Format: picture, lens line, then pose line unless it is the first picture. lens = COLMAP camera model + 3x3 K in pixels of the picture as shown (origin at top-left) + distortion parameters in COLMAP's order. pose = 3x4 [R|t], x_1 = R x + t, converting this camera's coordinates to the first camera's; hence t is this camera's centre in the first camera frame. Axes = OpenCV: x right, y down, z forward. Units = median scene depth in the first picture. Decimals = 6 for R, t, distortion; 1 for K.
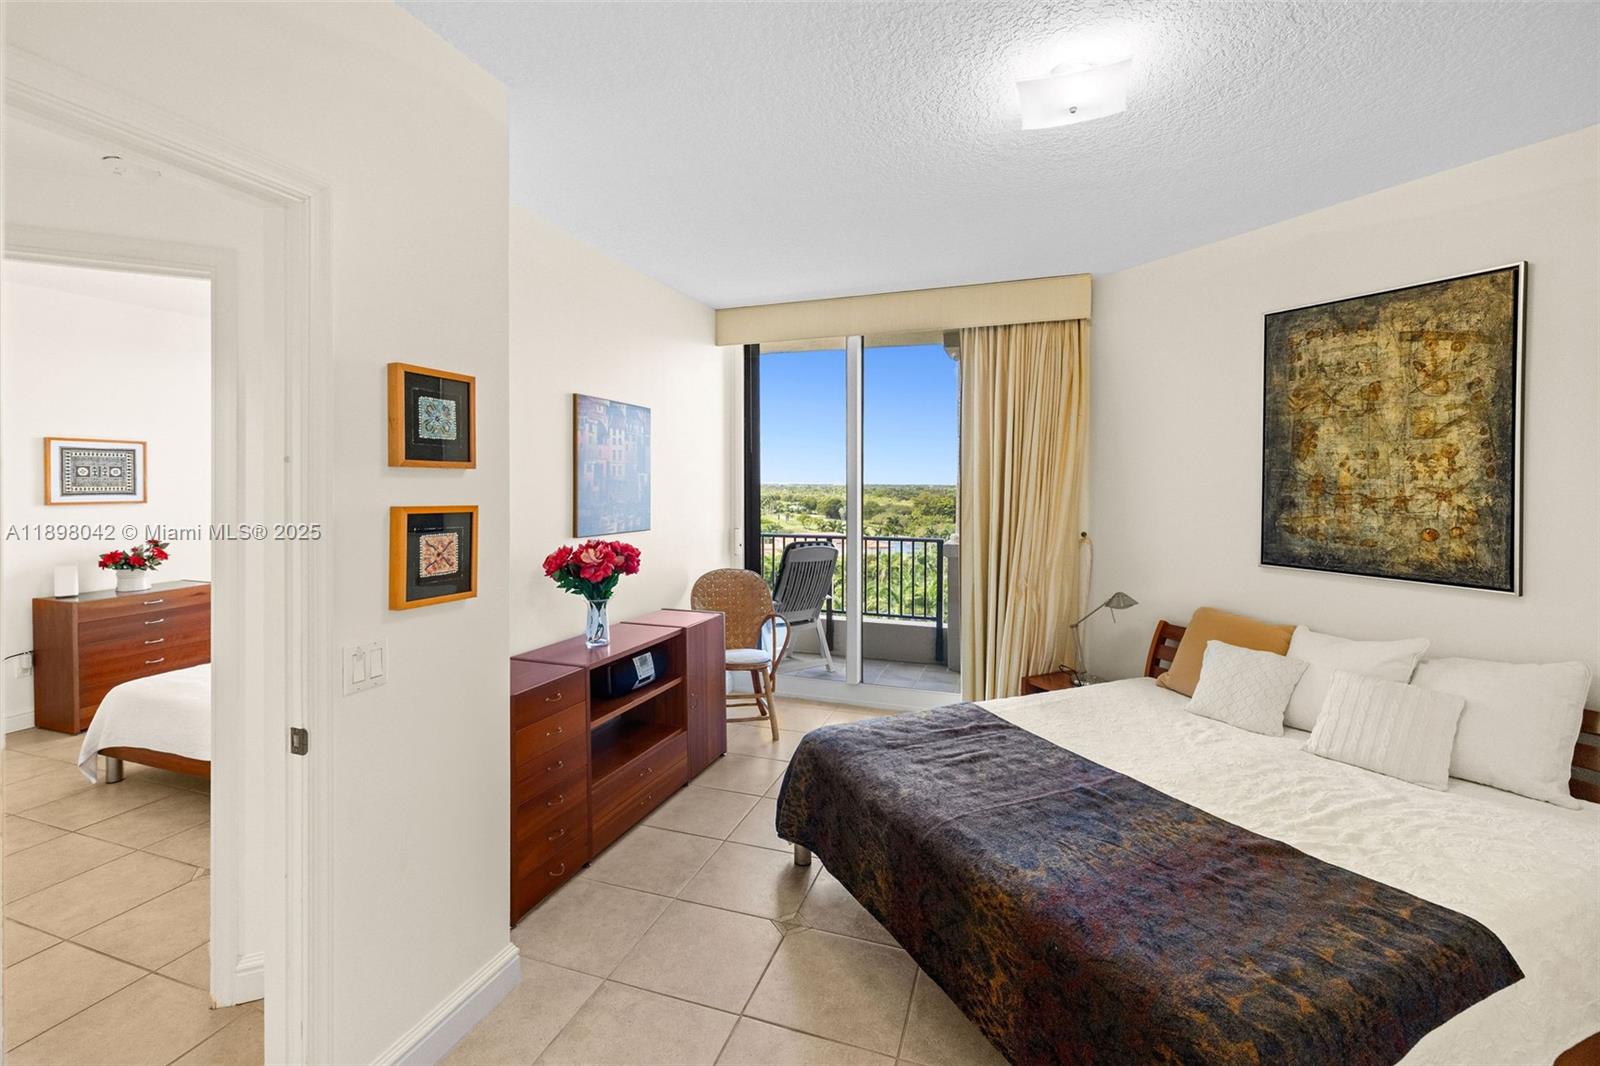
lens RADIAL K [[687.7, 0, 755.8], [0, 687.7, 492.8], [0, 0, 1]] dist [0.000270, -0.000281]
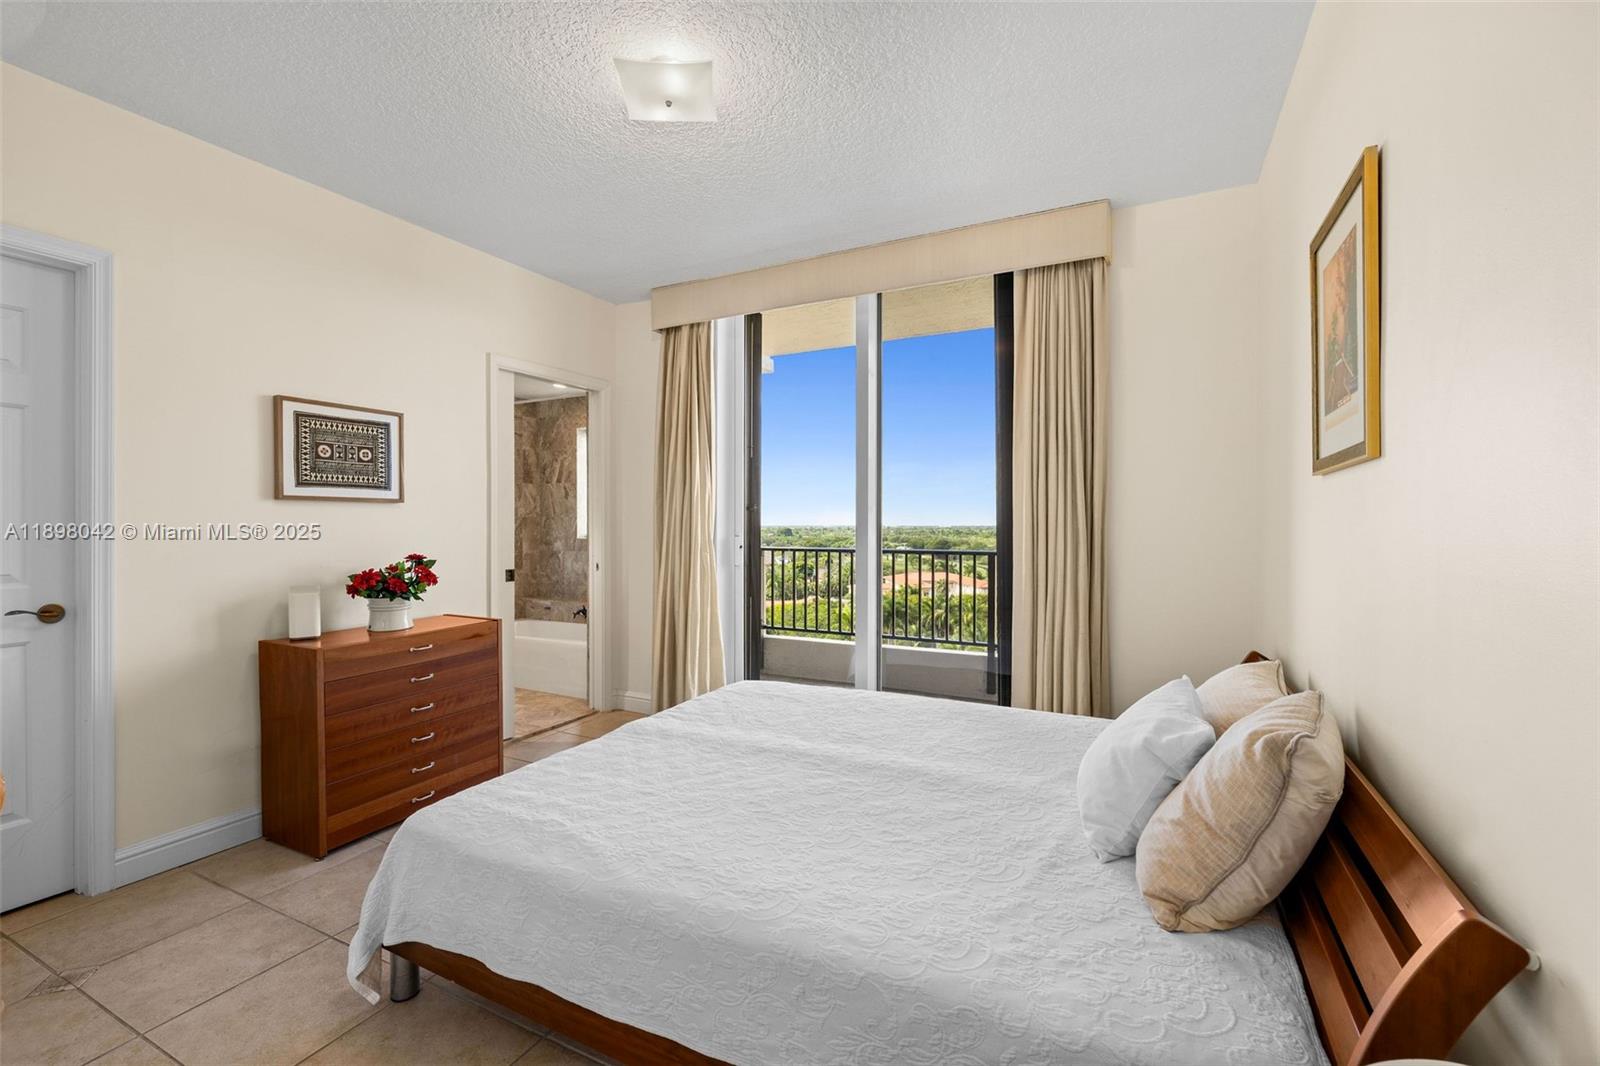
lens RADIAL K [[687.7, 0, 802.4], [0, 687.7, 529.4], [0, 0, 1]] dist [0.000270, -0.000281]
pose [[0.991995, 0.000947, -0.126271, -0.431795], [-0.000843, 0.999999, 0.000870, 0.044211], [0.126272, -0.000757, 0.991995, 0.394066]]
